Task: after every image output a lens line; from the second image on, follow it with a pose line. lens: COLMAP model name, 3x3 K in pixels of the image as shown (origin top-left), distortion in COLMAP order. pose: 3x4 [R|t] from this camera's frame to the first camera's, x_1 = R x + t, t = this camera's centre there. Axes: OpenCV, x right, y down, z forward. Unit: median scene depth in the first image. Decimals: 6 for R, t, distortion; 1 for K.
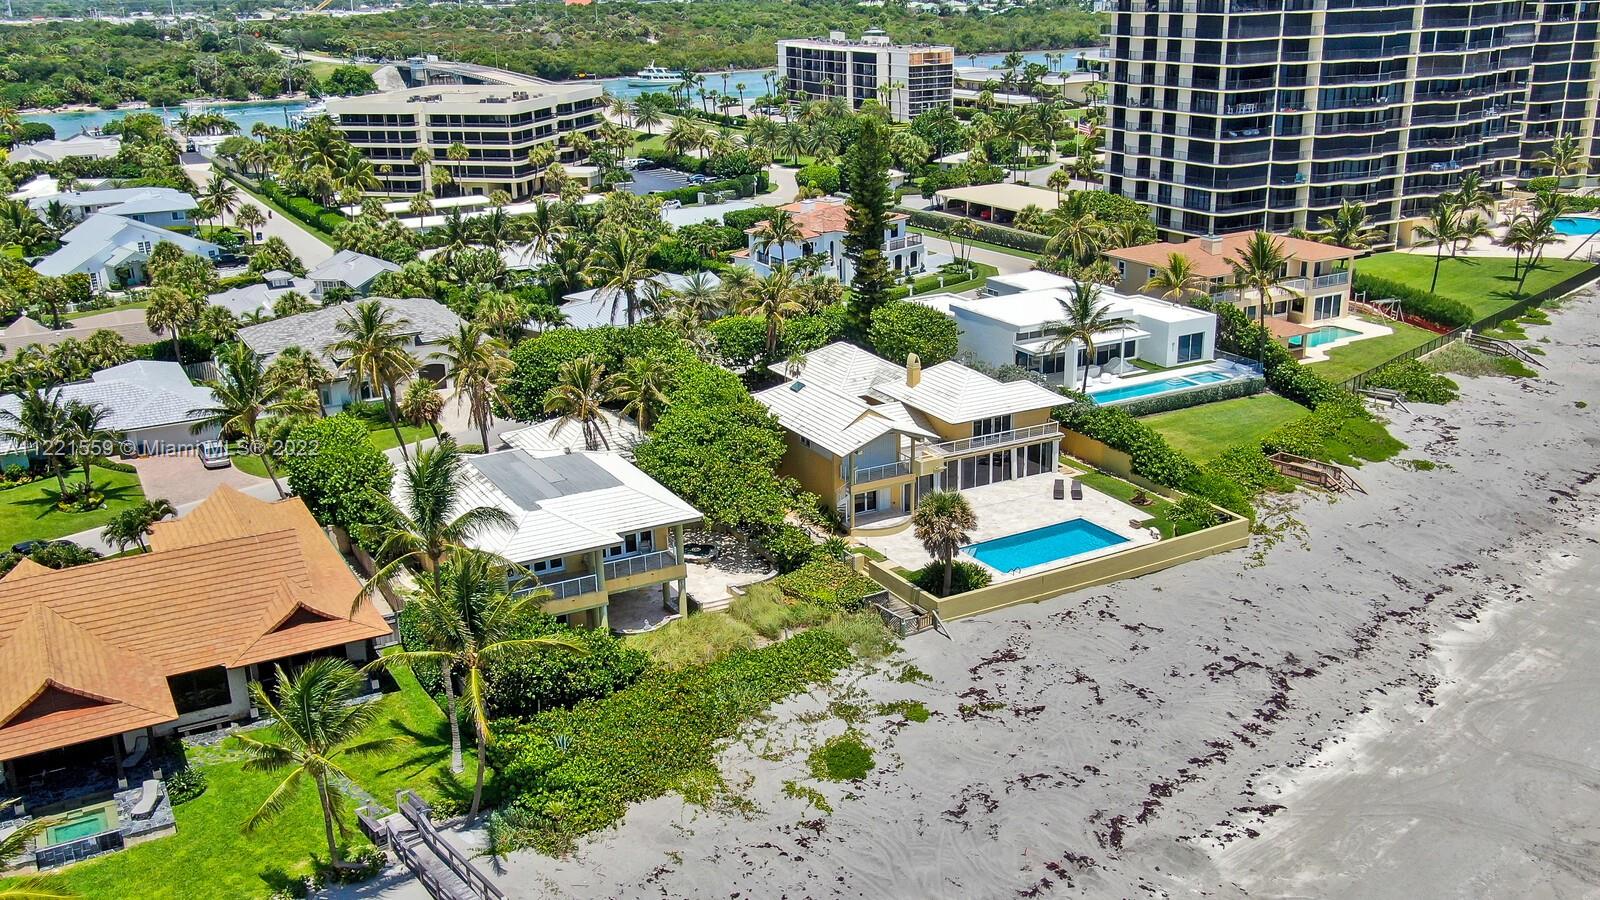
lens RADIAL K [[1532.2, 0, 800.0], [0, 1532.2, 450.0], [0, 0, 1]] dist [0.004725, 0.123112]
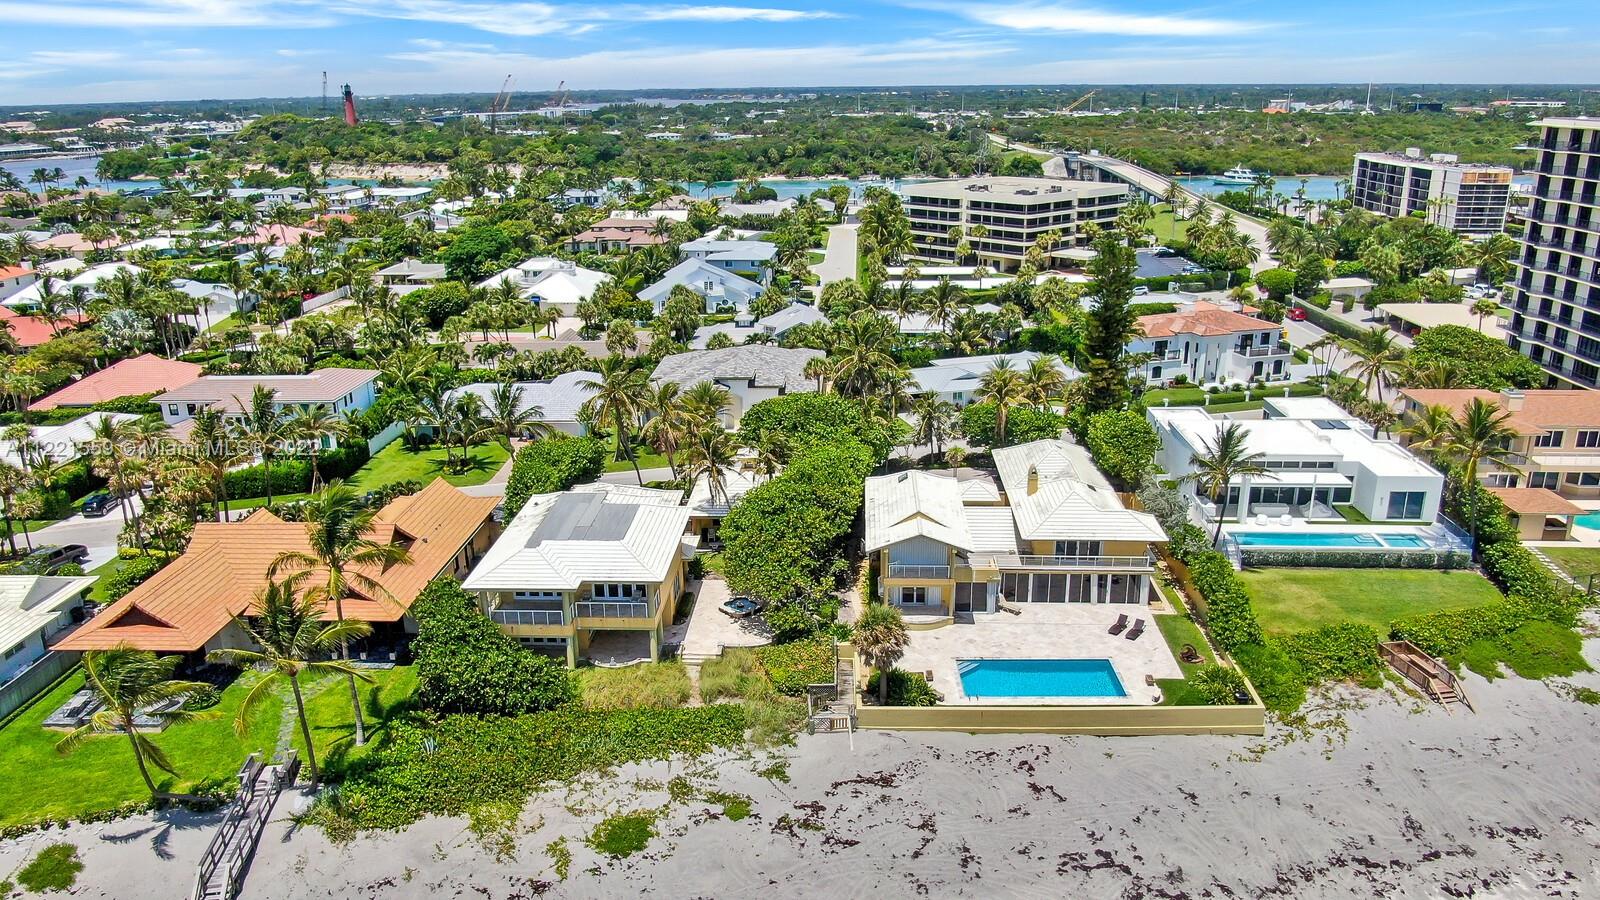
lens RADIAL K [[1161.0, 0, 800.0], [0, 1161.0, 450.0], [0, 0, 1]] dist [-0.006282, 0.026433]
pose [[0.863343, 0.172409, -0.474252, 0.279640], [-0.169928, 0.984263, 0.048476, -0.075749], [0.475146, 0.038737, 0.879054, 0.182380]]
